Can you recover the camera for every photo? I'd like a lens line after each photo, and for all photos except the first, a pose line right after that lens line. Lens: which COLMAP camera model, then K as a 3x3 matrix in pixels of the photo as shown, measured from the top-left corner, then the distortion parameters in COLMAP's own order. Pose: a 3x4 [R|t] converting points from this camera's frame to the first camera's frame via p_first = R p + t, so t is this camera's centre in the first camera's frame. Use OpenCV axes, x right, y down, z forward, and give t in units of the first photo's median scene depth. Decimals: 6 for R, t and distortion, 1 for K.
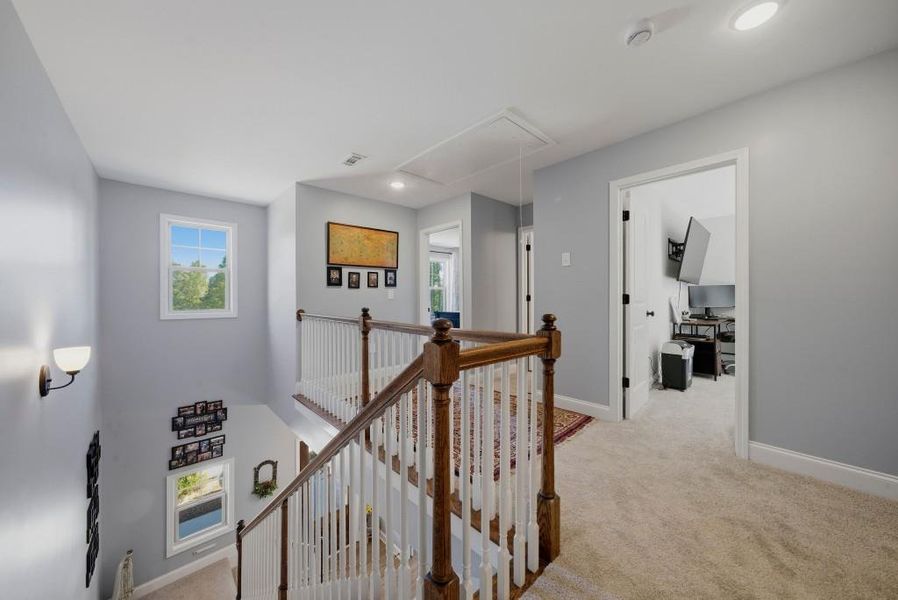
lens RADIAL K [[314.6, 0, 447.7], [0, 314.6, 293.6], [0, 0, 1]] dist [-0.000327, 0.000049]
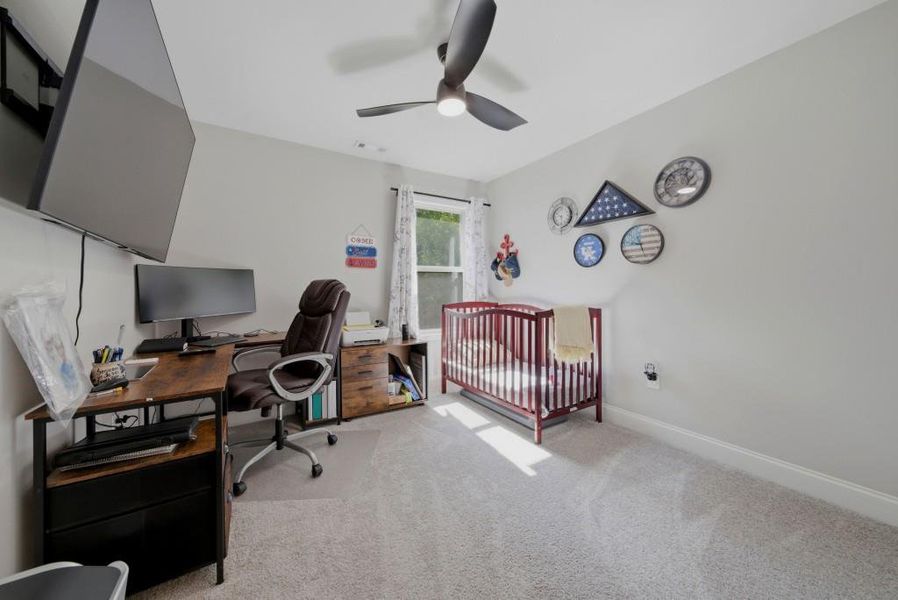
lens RADIAL K [[314.6, 0, 447.7], [0, 314.6, 293.6], [0, 0, 1]] dist [-0.000327, 0.000049]
pose [[0.175777, -0.003335, 0.984424, 0.494255], [-0.000466, 0.999994, 0.003471, 0.008270], [-0.984430, -0.001069, 0.175775, 0.609083]]
